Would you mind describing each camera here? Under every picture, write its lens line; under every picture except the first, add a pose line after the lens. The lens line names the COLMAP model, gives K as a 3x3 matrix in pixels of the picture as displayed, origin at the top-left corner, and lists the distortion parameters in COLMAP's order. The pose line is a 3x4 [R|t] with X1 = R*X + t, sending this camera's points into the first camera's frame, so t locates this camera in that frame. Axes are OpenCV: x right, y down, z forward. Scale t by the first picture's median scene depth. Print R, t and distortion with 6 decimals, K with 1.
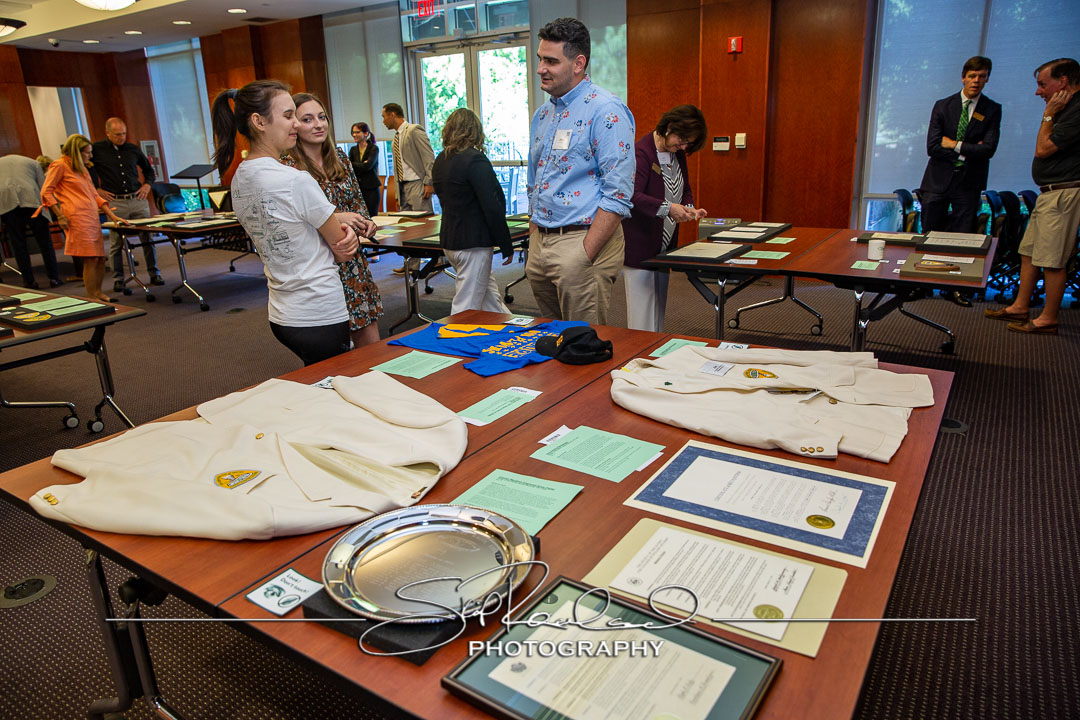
lens RADIAL K [[728.0, 0, 545.0], [0, 728.0, 353.6], [0, 0, 1]] dist [-0.089098, 0.062189]
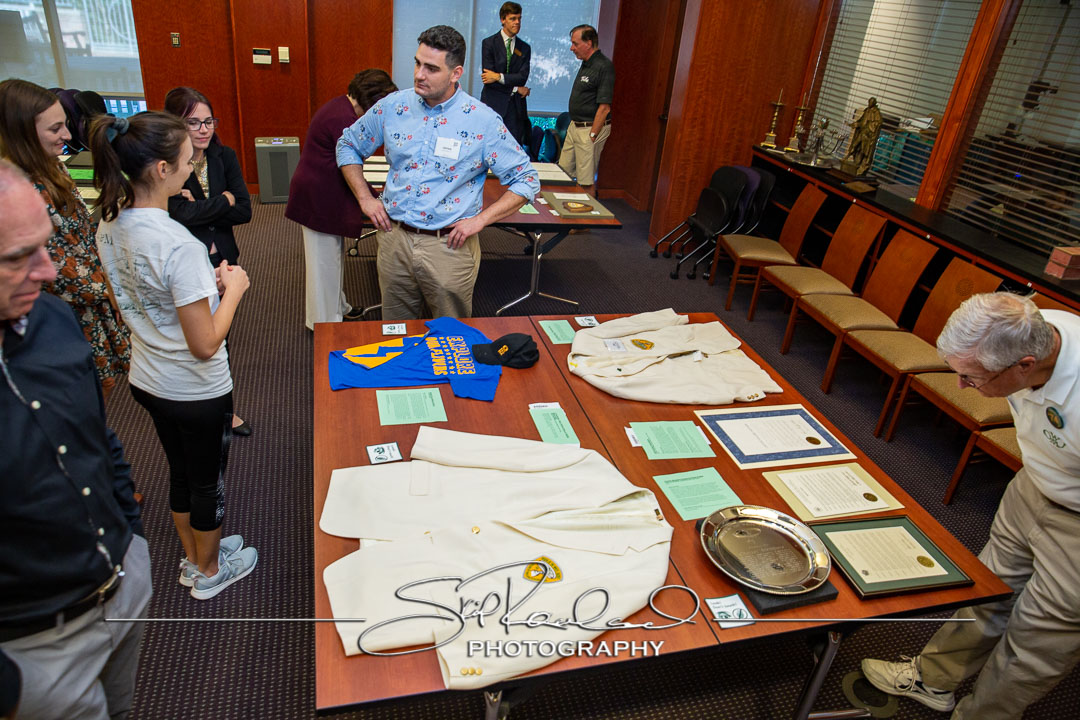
lens RADIAL K [[728.0, 0, 532.5], [0, 728.0, 363.7], [0, 0, 1]] dist [-0.089098, 0.062189]
pose [[0.678255, -0.263476, 0.685967, -1.010486], [0.111081, 0.959543, 0.258724, -0.393195], [-0.726382, -0.099283, 0.680082, 0.215122]]
